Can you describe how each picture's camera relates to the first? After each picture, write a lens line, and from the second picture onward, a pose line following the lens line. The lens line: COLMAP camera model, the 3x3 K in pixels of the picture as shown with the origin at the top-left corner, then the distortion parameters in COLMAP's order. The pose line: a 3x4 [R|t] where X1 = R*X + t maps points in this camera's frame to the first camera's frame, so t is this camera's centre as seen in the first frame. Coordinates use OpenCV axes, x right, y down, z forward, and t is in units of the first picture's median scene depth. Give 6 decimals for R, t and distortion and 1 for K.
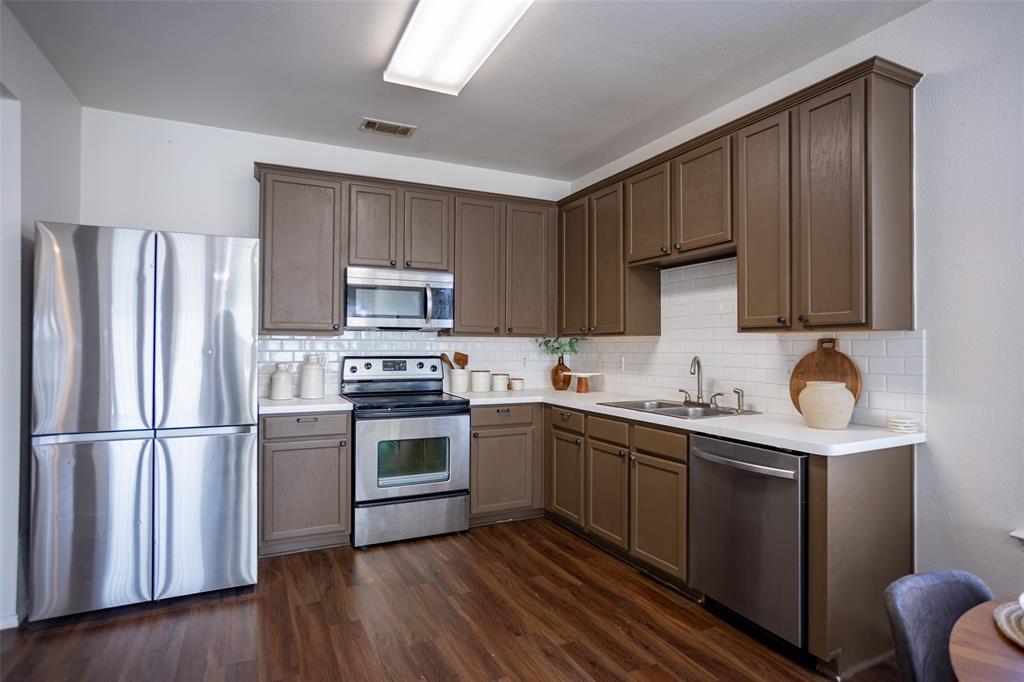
lens RADIAL K [[552.8, 0, 512.0], [0, 552.8, 341.0], [0, 0, 1]] dist [0.001959, 0.000213]
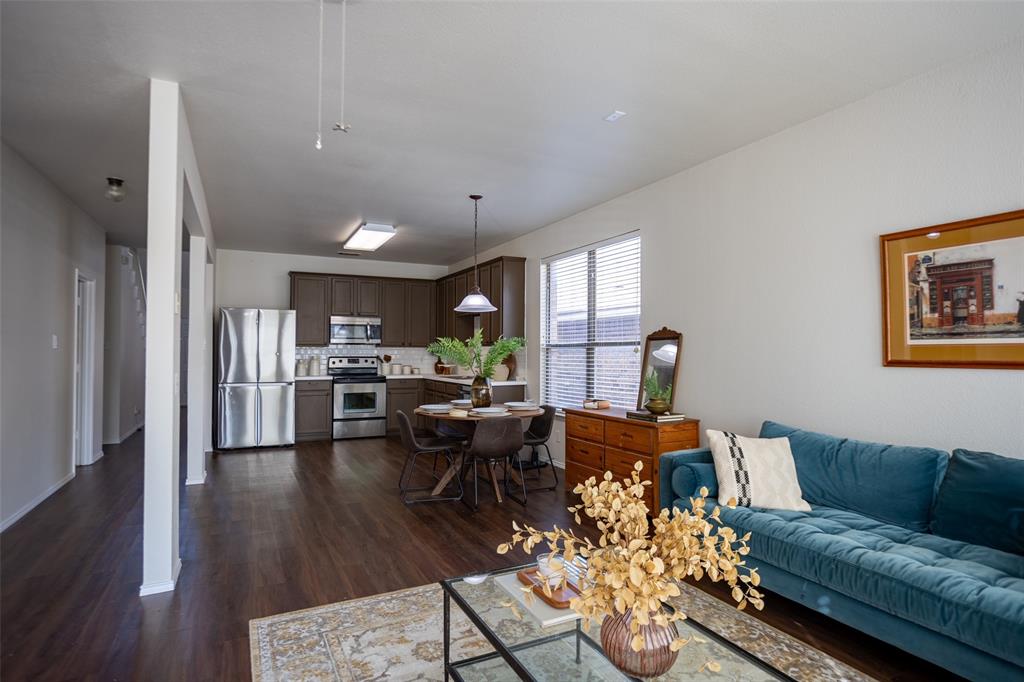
lens RADIAL K [[569.2, 0, 512.0], [0, 569.2, 341.0], [0, 0, 1]] dist [-0.001541, -0.000080]
pose [[0.999998, -0.001879, 0.000031, 0.410554], [0.001879, 0.999947, -0.010151, -0.009439], [-0.000012, 0.010152, 0.999948, -1.225747]]
